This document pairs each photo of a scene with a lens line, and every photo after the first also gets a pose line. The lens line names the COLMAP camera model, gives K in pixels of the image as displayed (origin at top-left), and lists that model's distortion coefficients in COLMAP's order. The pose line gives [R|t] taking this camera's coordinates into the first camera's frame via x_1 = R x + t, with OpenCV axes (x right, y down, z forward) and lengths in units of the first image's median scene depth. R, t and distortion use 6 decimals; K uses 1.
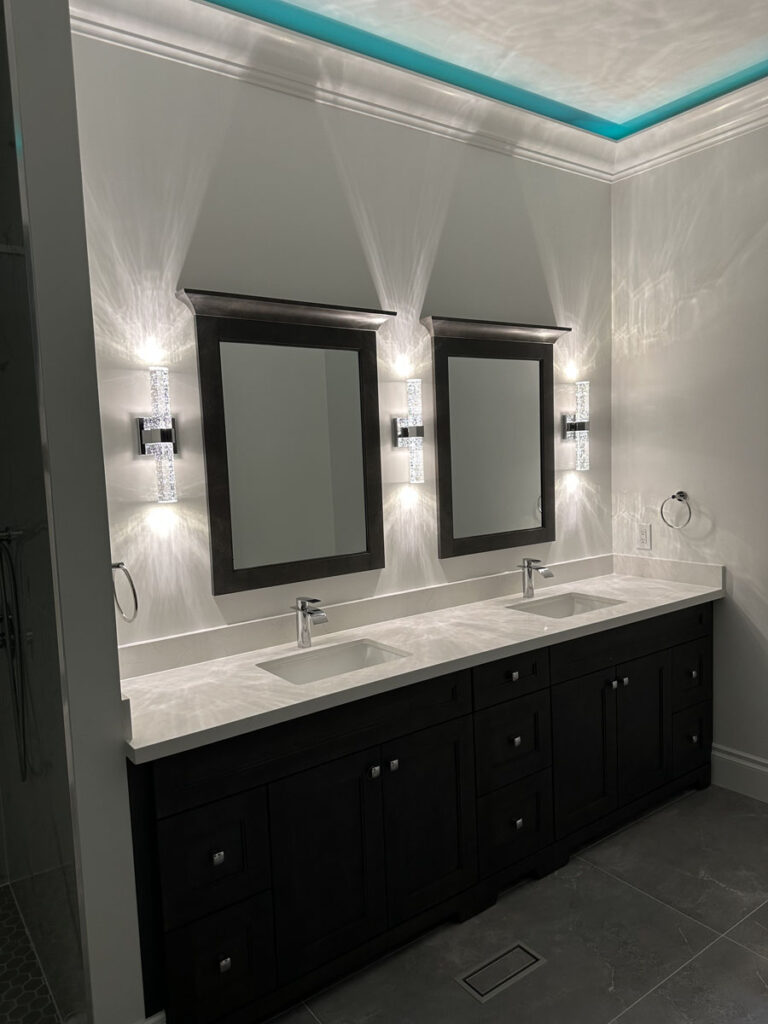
lens RADIAL K [[724.8, 0, 384.0], [0, 724.8, 512.0], [0, 0, 1]] dist [0.130794, -0.205187]
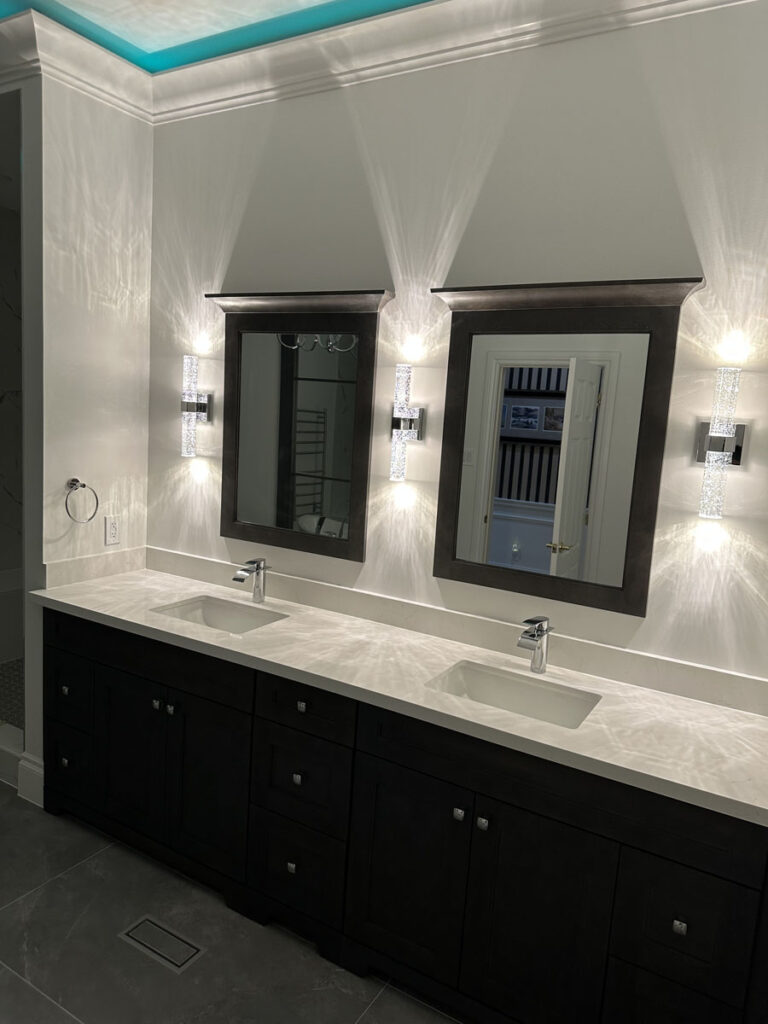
lens RADIAL K [[720.3, 0, 386.0], [0, 720.3, 505.8], [0, 0, 1]] dist [0.101594, -0.137488]
pose [[0.381661, 0.184568, -0.905687, 0.882456], [-0.157454, 0.978521, 0.133059, -0.130770], [0.910792, 0.091821, 0.402525, 0.661194]]
